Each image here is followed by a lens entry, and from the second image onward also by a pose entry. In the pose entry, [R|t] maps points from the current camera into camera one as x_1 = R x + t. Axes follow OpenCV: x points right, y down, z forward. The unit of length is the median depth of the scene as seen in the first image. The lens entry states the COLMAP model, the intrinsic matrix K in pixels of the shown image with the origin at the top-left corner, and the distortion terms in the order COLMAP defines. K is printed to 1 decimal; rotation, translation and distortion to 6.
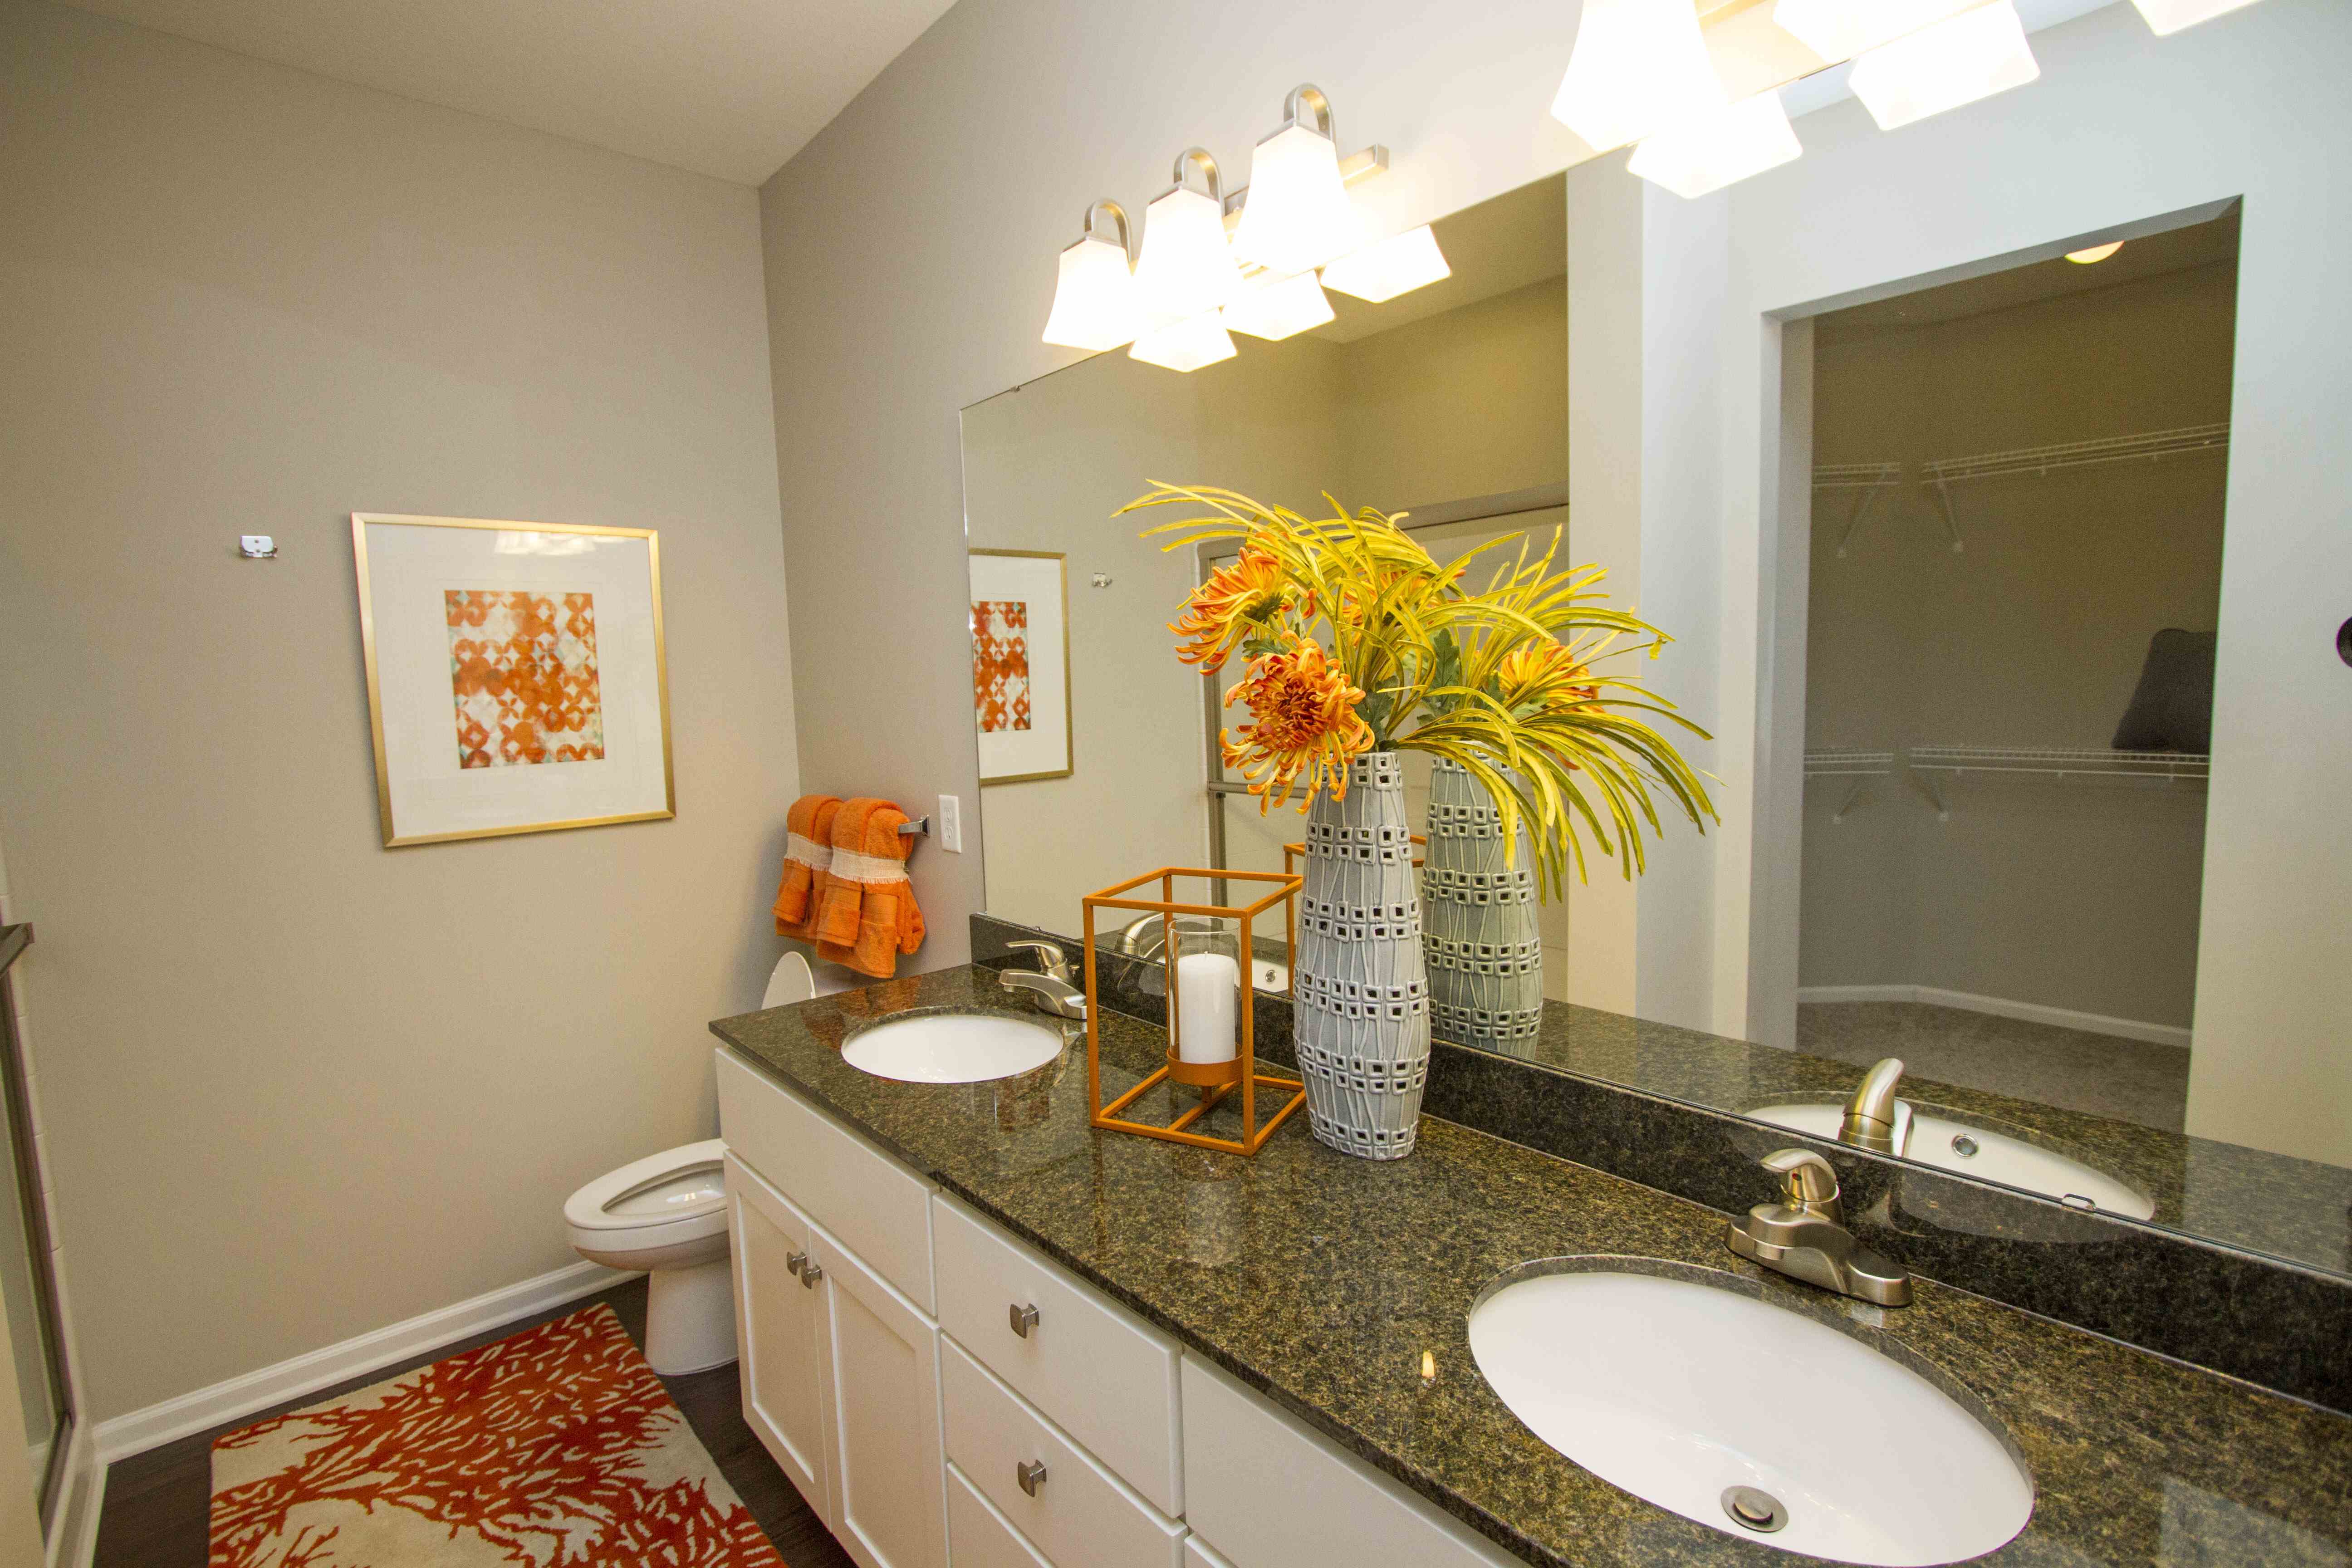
lens RADIAL K [[1081.7, 0, 1153.8], [0, 1081.7, 792.6], [0, 0, 1]] dist [-0.020827, 0.003108]
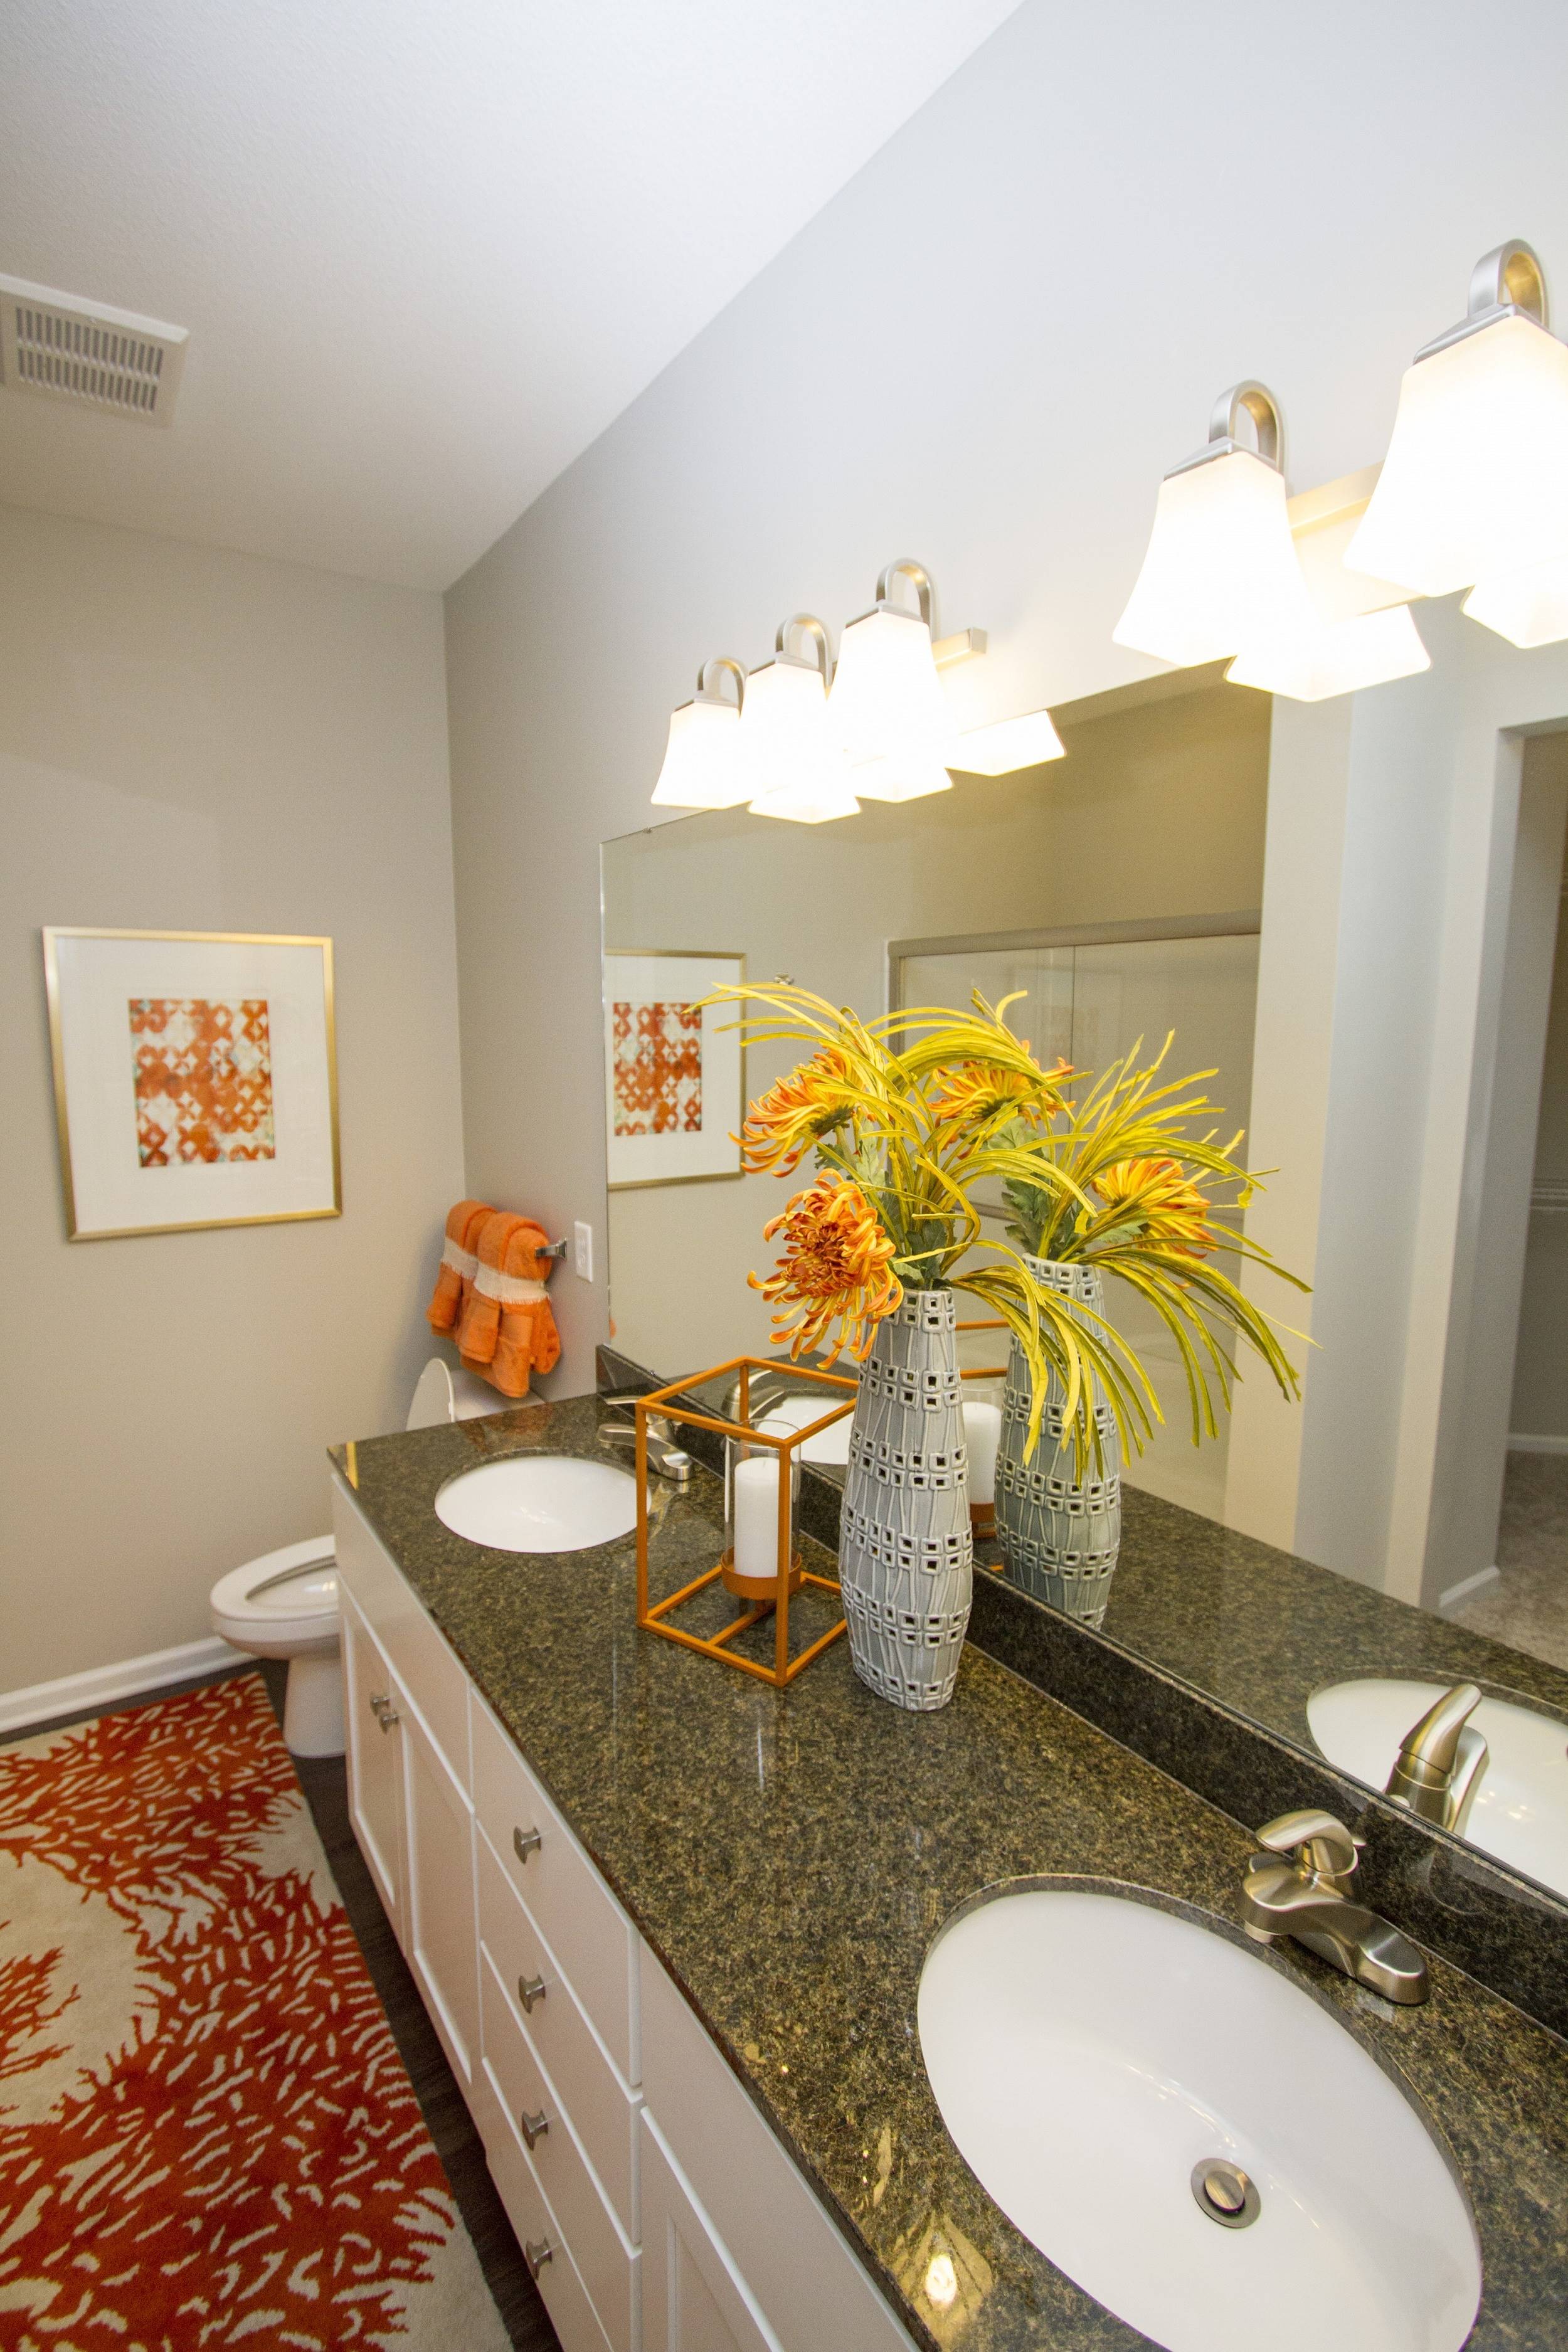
lens RADIAL K [[1081.7, 0, 772.4], [0, 1081.7, 1155.0], [0, 0, 1]] dist [-0.020827, 0.003108]
pose [[0.991251, 0.051295, -0.121618, 0.151181], [-0.047422, 0.998278, 0.034528, -0.152830], [0.123180, -0.028459, 0.991976, 0.040908]]
